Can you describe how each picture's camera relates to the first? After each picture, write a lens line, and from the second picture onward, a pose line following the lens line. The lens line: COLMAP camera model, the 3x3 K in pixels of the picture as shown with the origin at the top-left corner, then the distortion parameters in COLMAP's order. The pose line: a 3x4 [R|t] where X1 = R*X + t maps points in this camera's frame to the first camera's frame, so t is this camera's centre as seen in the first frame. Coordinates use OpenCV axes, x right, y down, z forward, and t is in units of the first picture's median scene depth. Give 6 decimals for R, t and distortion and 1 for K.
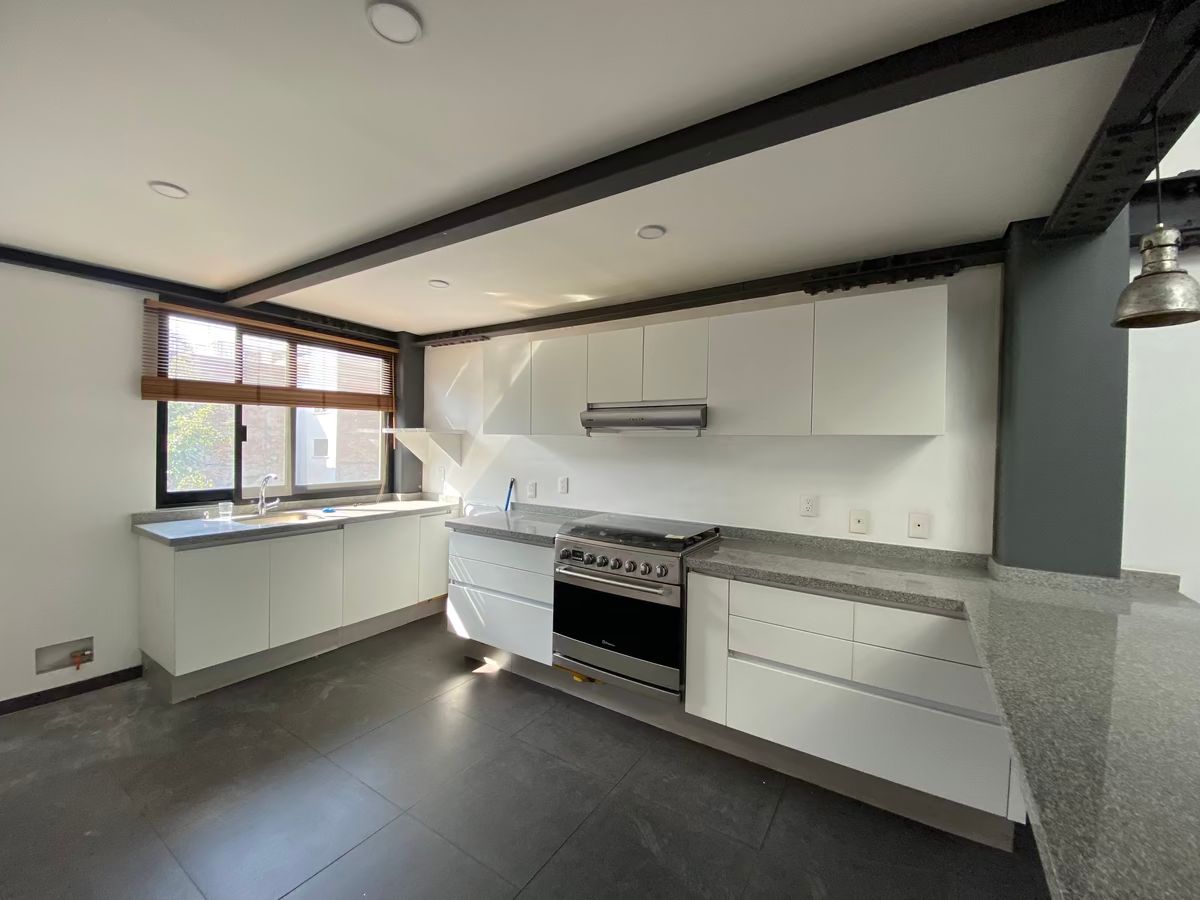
lens RADIAL K [[479.3, 0, 598.4], [0, 479.3, 447.6], [0, 0, 1]] dist [0.041158, -0.032843]
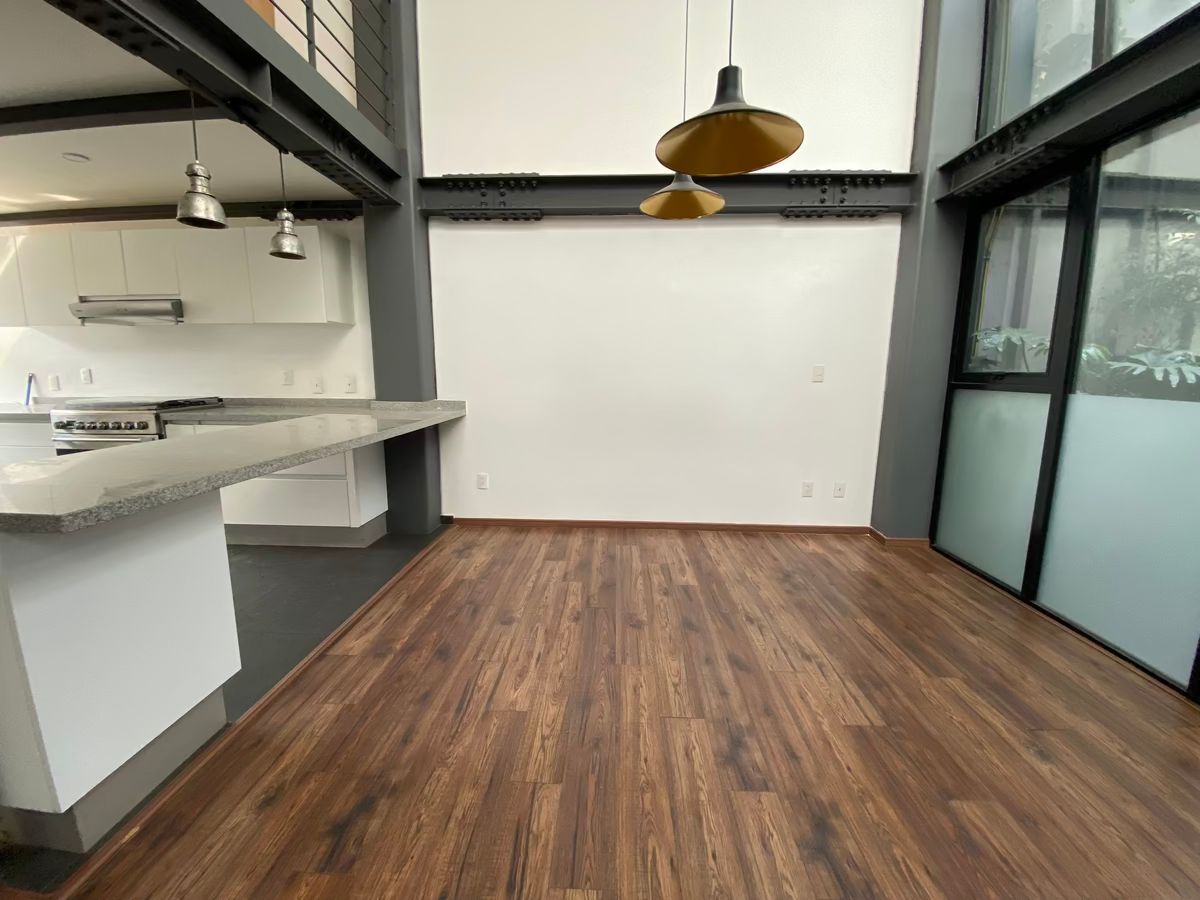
lens RADIAL K [[485.2, 0, 594.2], [0, 485.2, 448.5], [0, 0, 1]] dist [0.001392, -0.012485]
pose [[0.862035, -0.091639, 0.498496, 0.388965], [0.013580, 0.987343, 0.158019, 0.091319], [-0.506667, -0.129448, 0.852368, -0.557950]]
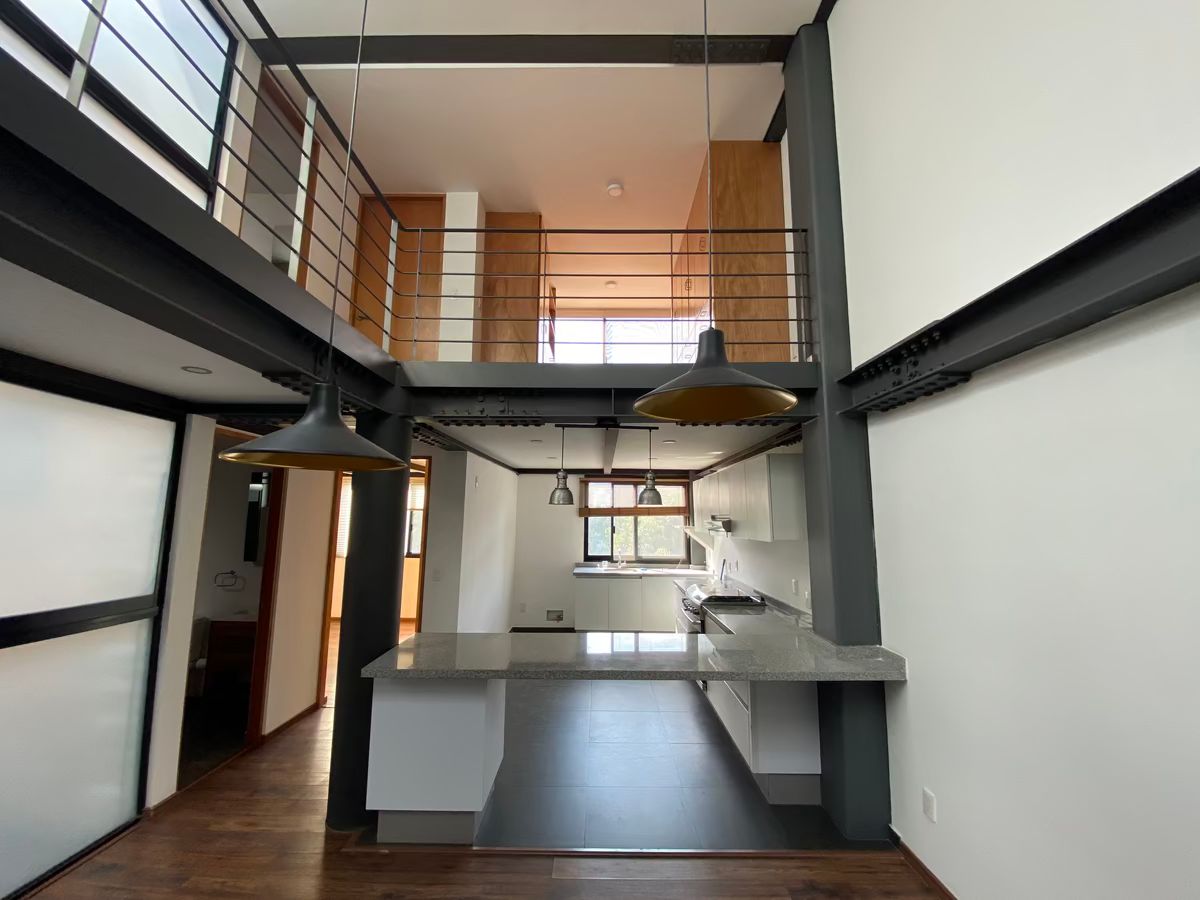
lens RADIAL K [[479.3, 0, 598.4], [0, 479.3, 447.6], [0, 0, 1]] dist [0.041158, -0.032843]
pose [[0.541122, -0.134690, -0.830088, 1.117115], [-0.004530, 0.986609, -0.163040, -0.044146], [0.840932, 0.091985, 0.533266, -0.265002]]
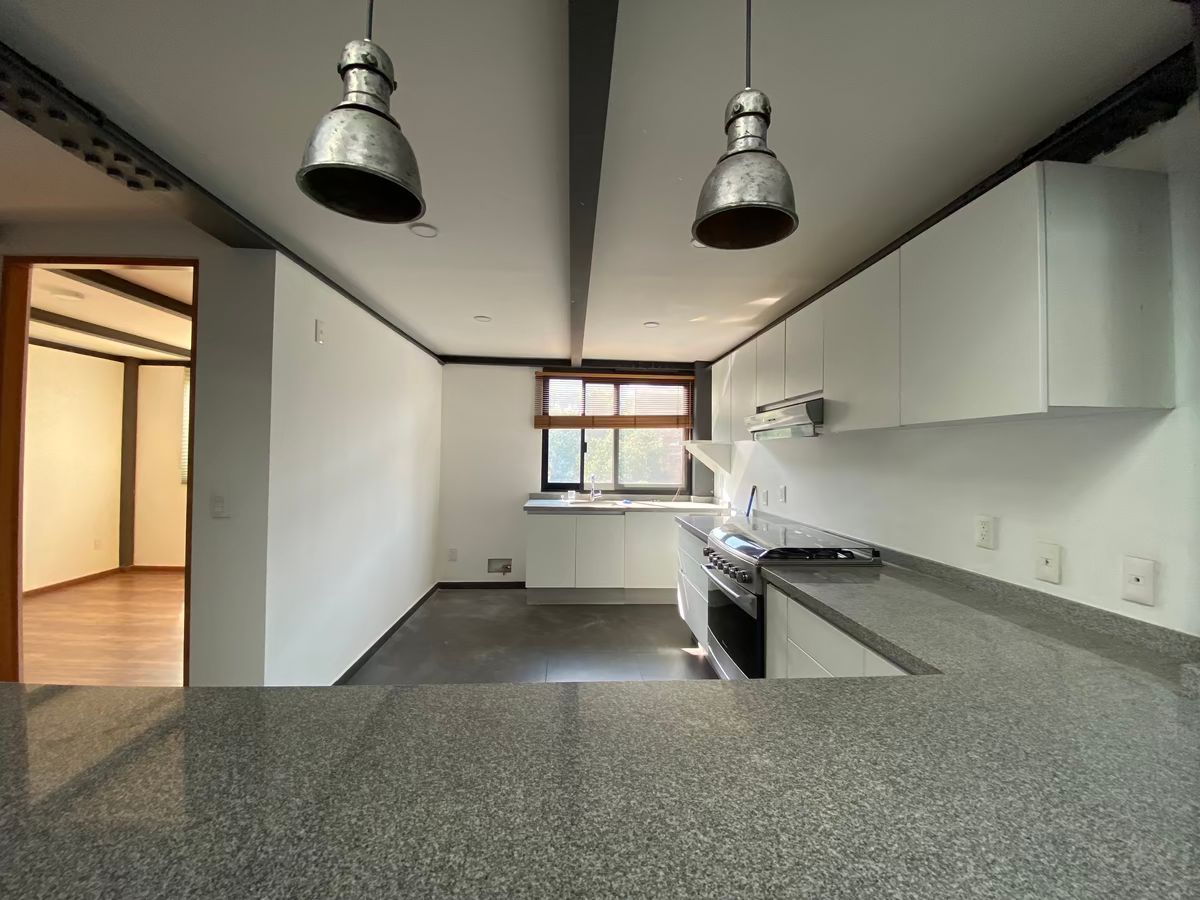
lens RADIAL K [[479.3, 0, 598.4], [0, 479.3, 447.6], [0, 0, 1]] dist [0.041158, -0.032843]
pose [[0.591643, -0.023972, -0.805844, 0.530887], [-0.010927, 0.999228, -0.037747, 0.028904], [0.806126, 0.031138, 0.590924, 0.137203]]
